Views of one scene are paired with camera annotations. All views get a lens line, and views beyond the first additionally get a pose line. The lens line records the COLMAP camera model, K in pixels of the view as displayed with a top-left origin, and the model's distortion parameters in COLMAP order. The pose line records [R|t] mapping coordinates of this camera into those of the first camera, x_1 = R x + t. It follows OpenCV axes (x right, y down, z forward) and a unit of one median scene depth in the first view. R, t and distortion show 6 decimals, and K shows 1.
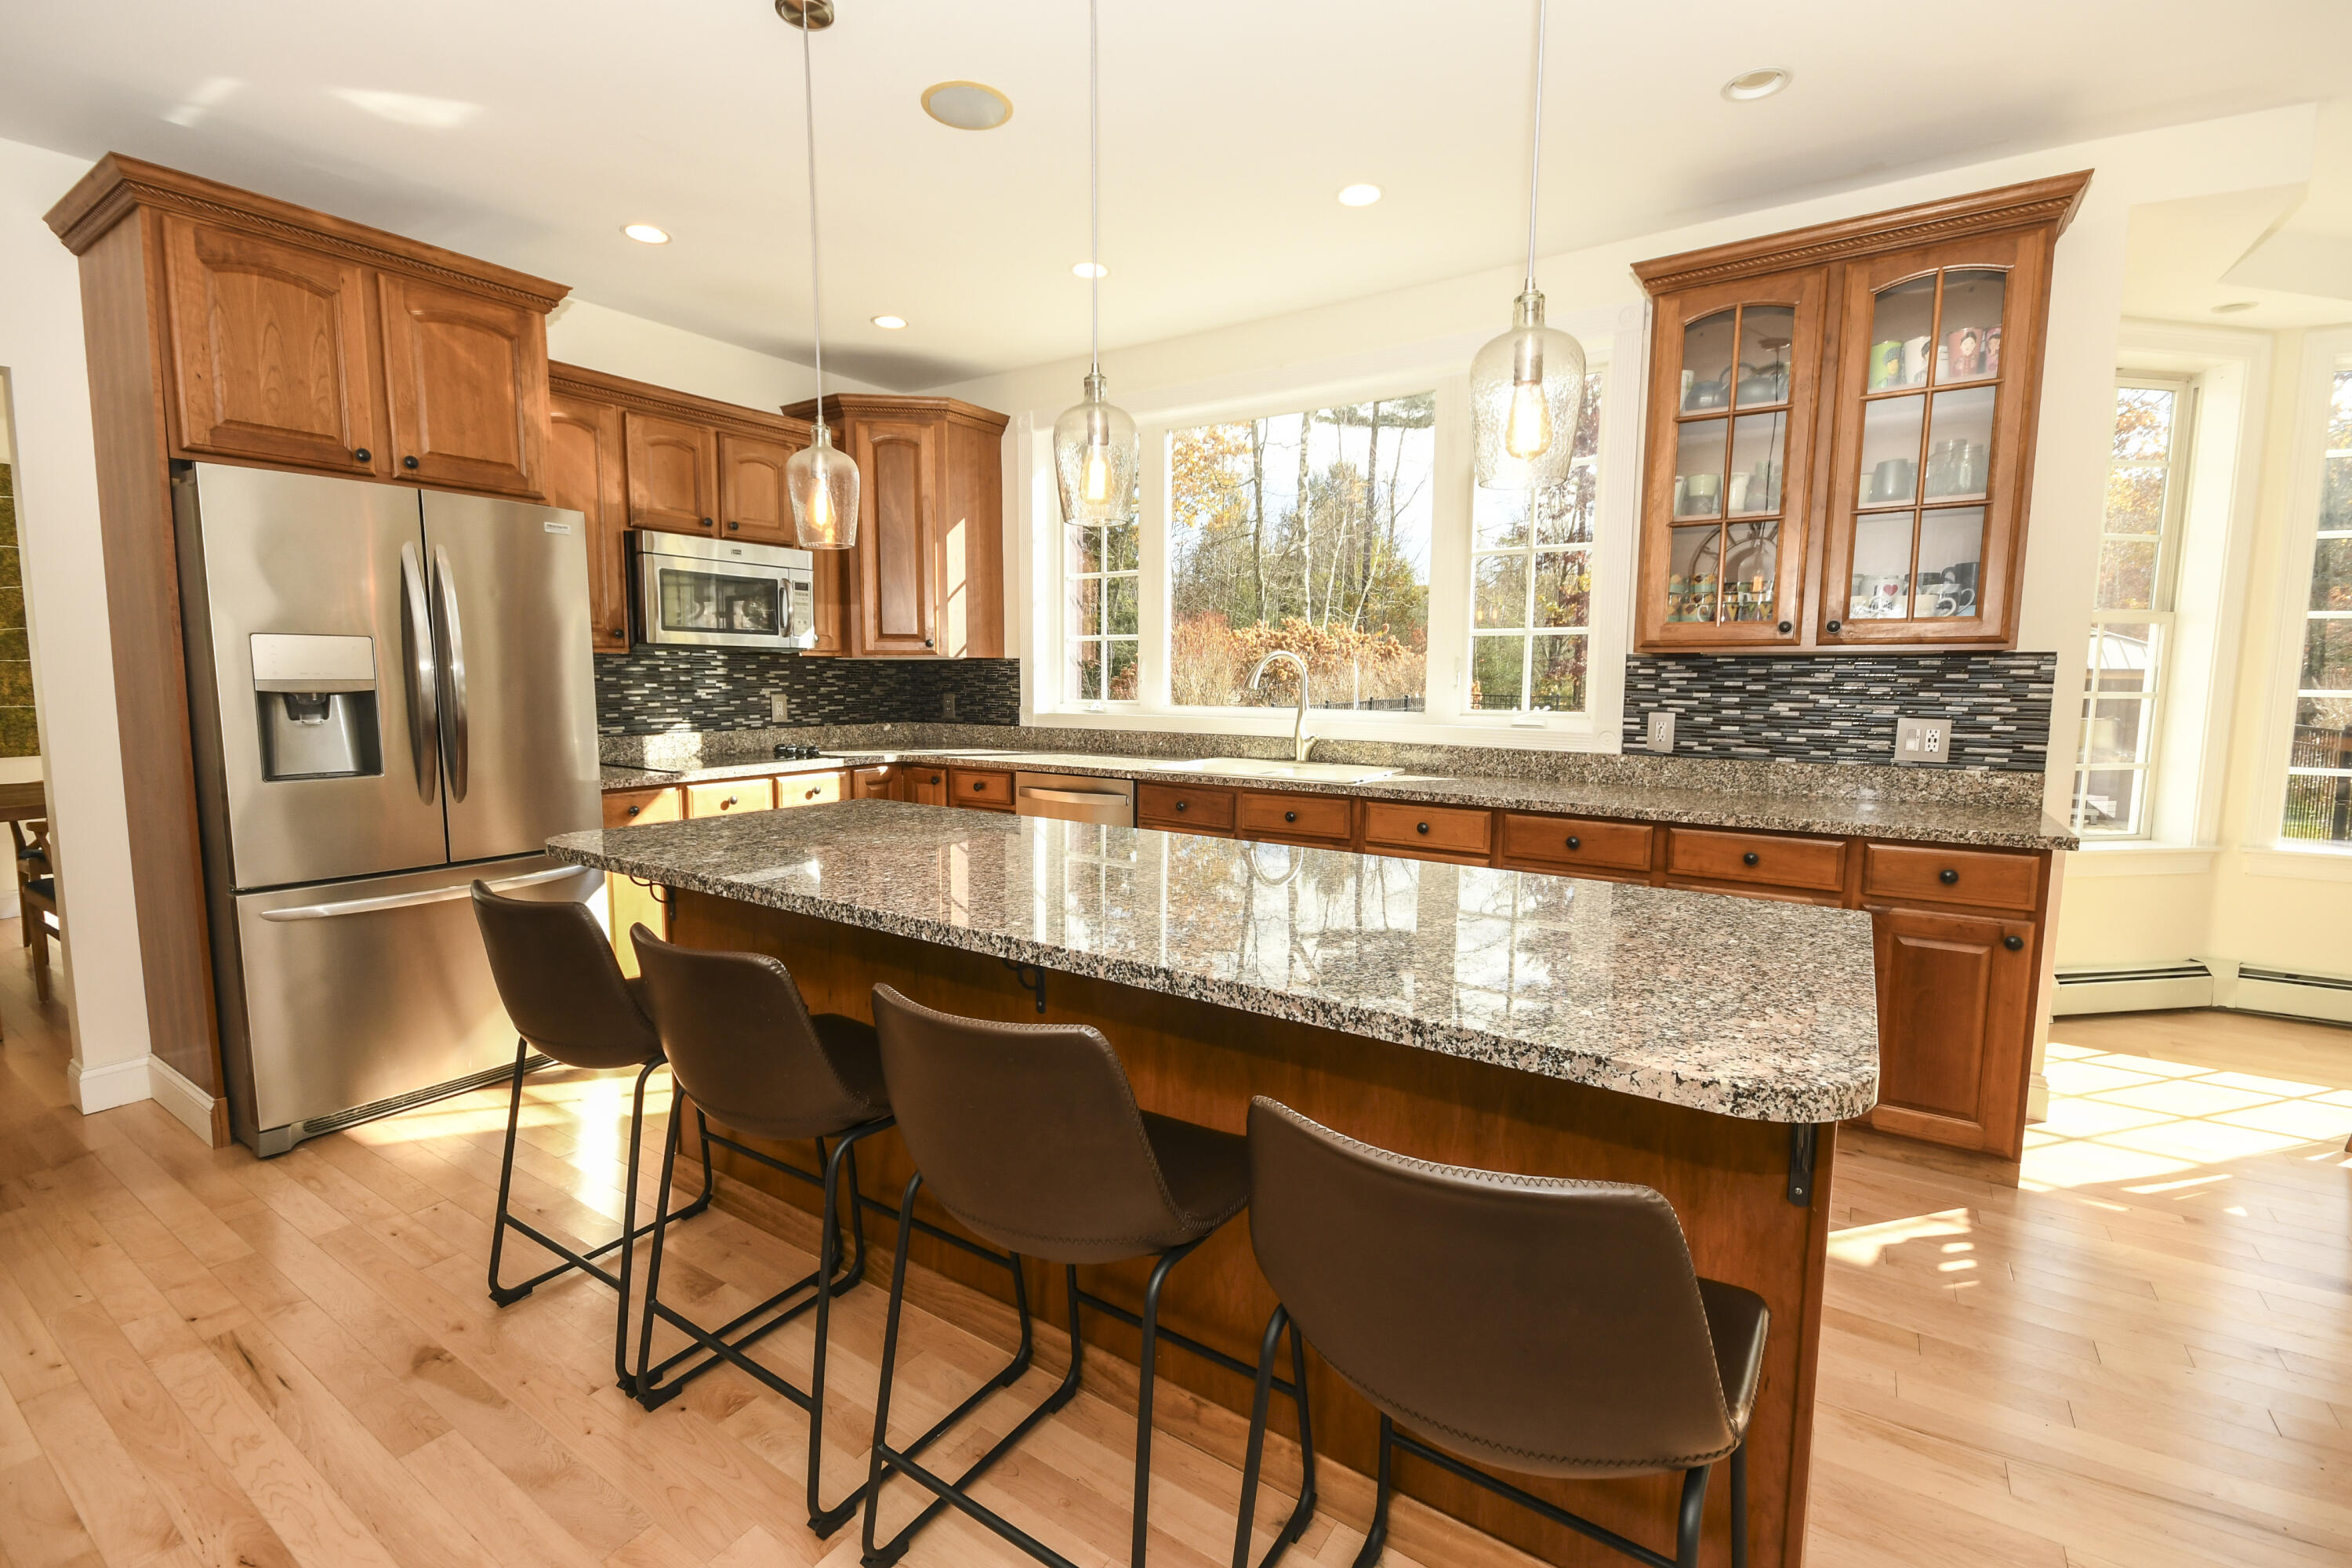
lens RADIAL K [[1015.6, 0, 1176.0], [0, 1015.6, 784.0], [0, 0, 1]] dist [0.001541, 0.000189]
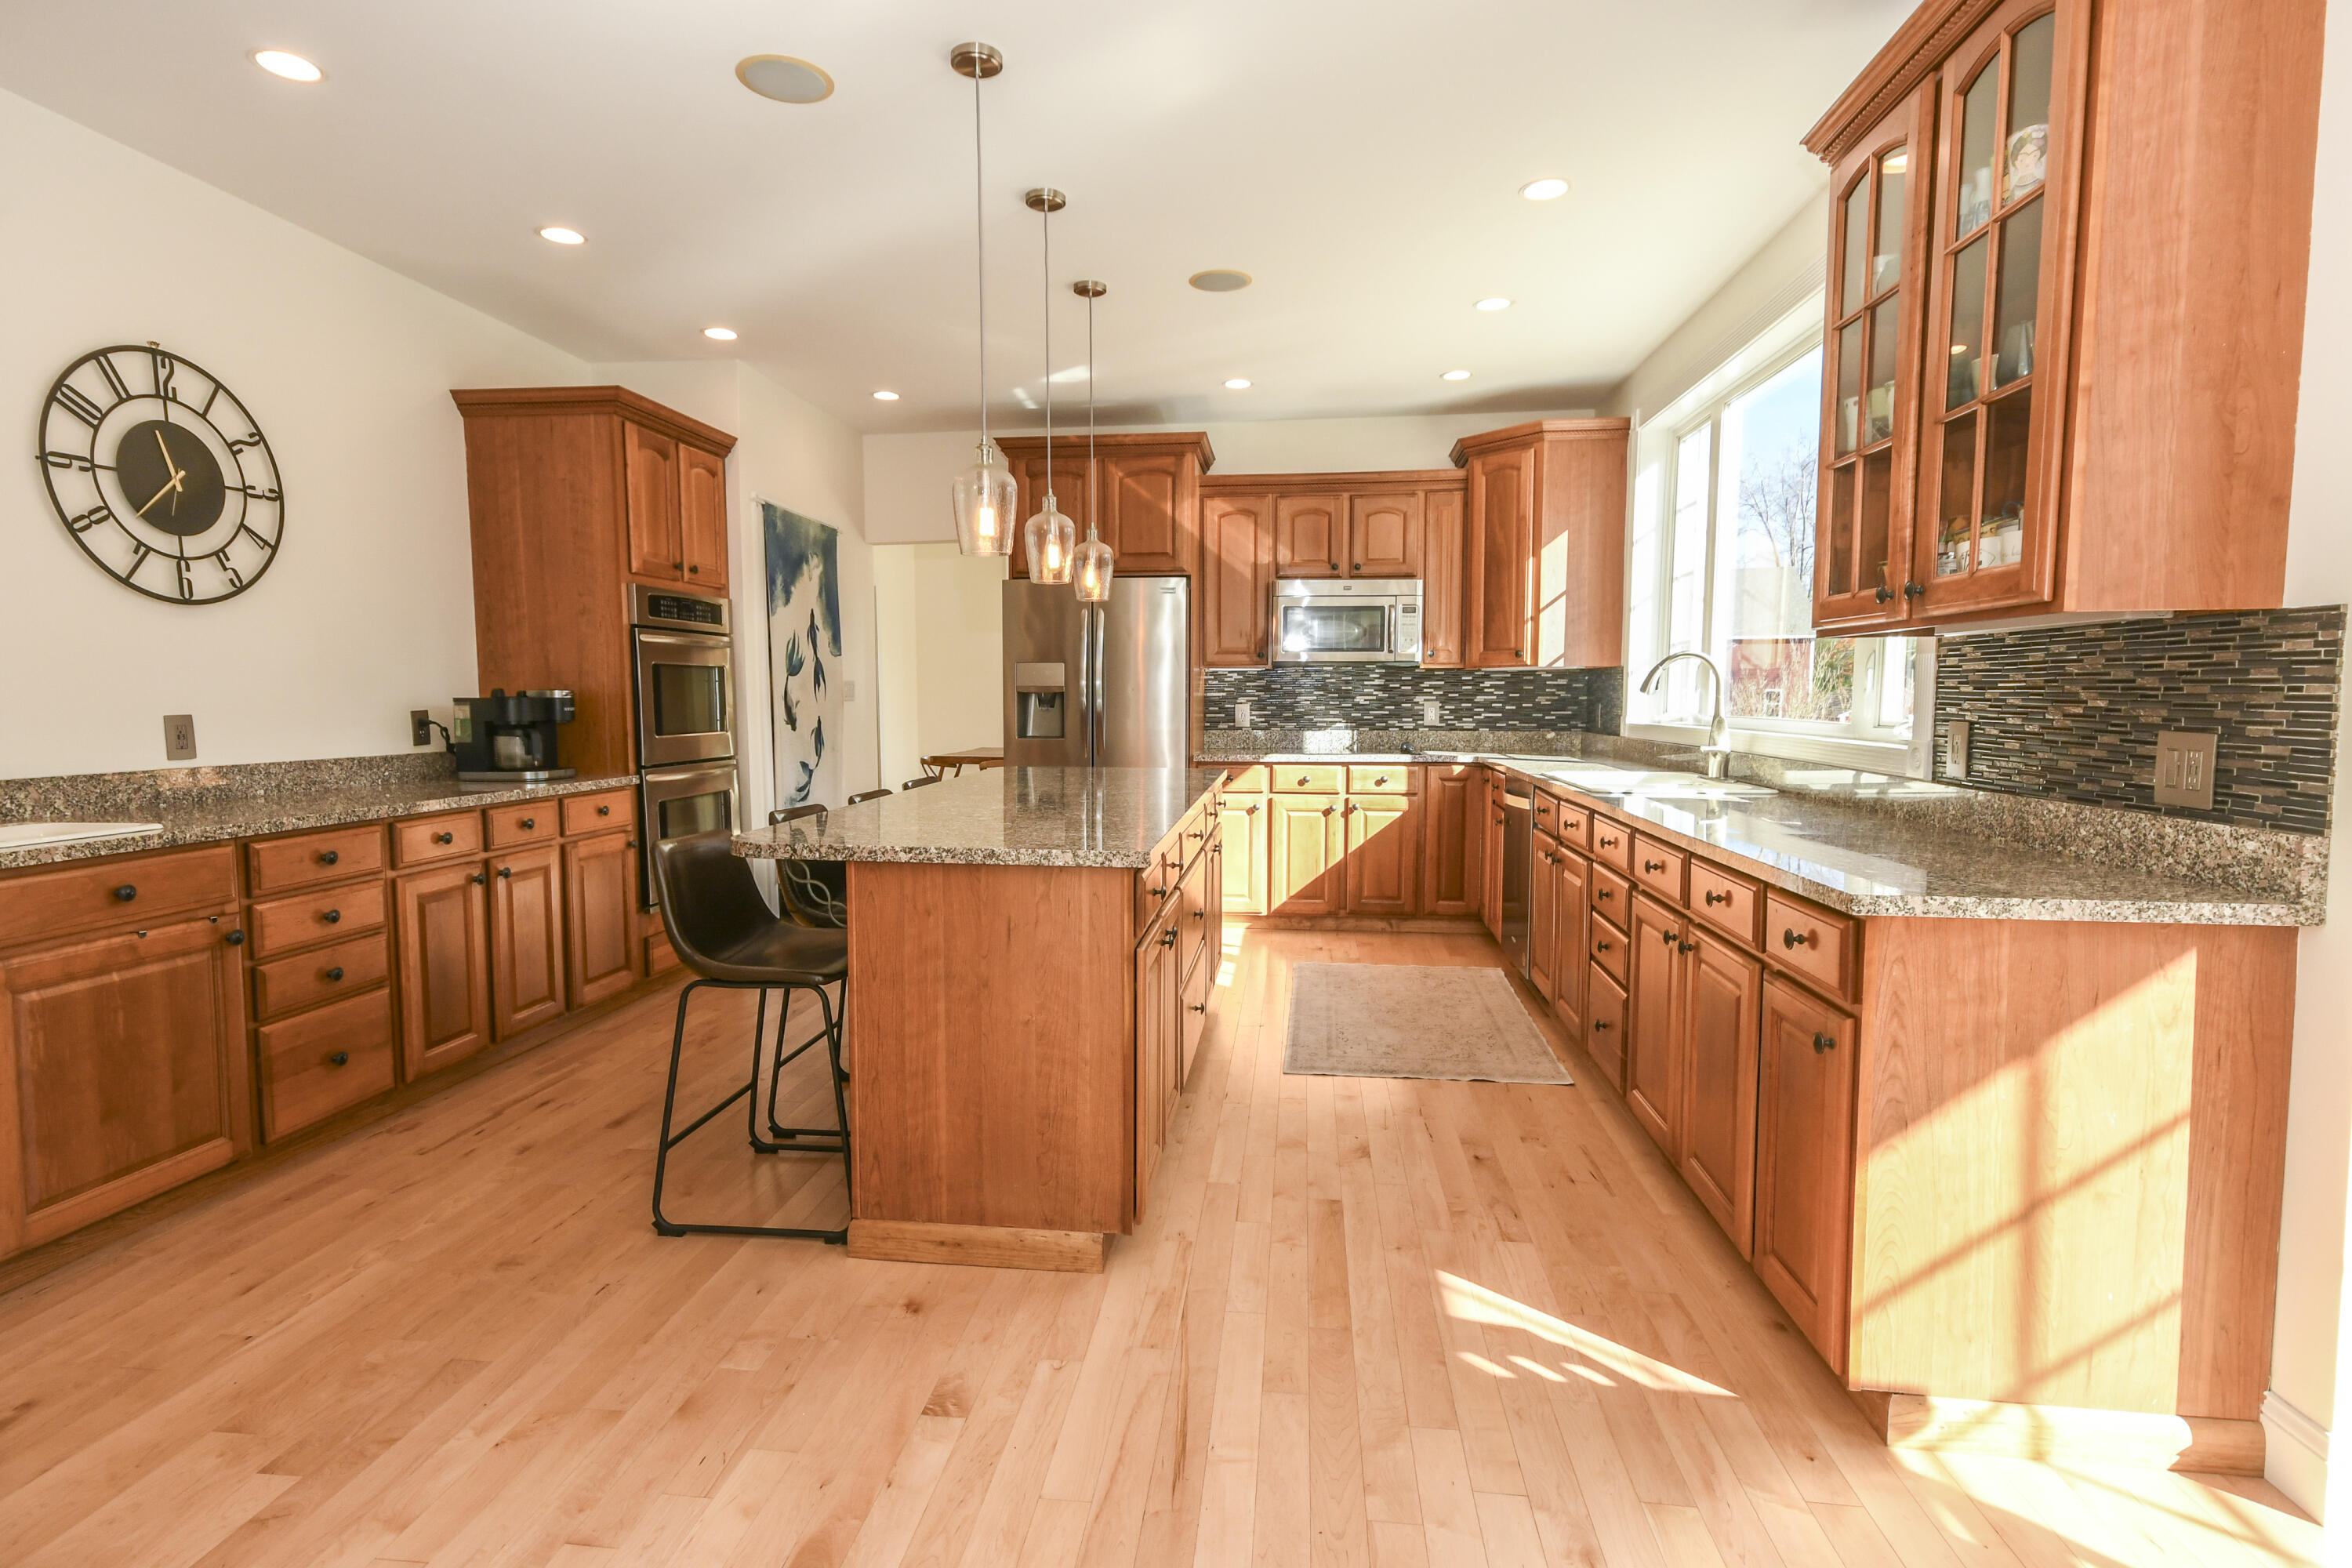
lens RADIAL K [[1193.1, 0, 1176.0], [0, 1193.1, 784.0], [0, 0, 1]] dist [-0.000888, -0.000052]
pose [[0.450547, 0.063059, -0.890523, 0.789802], [-0.094889, 0.995234, 0.022466, 0.003183], [0.887695, 0.074378, 0.454384, 0.141083]]
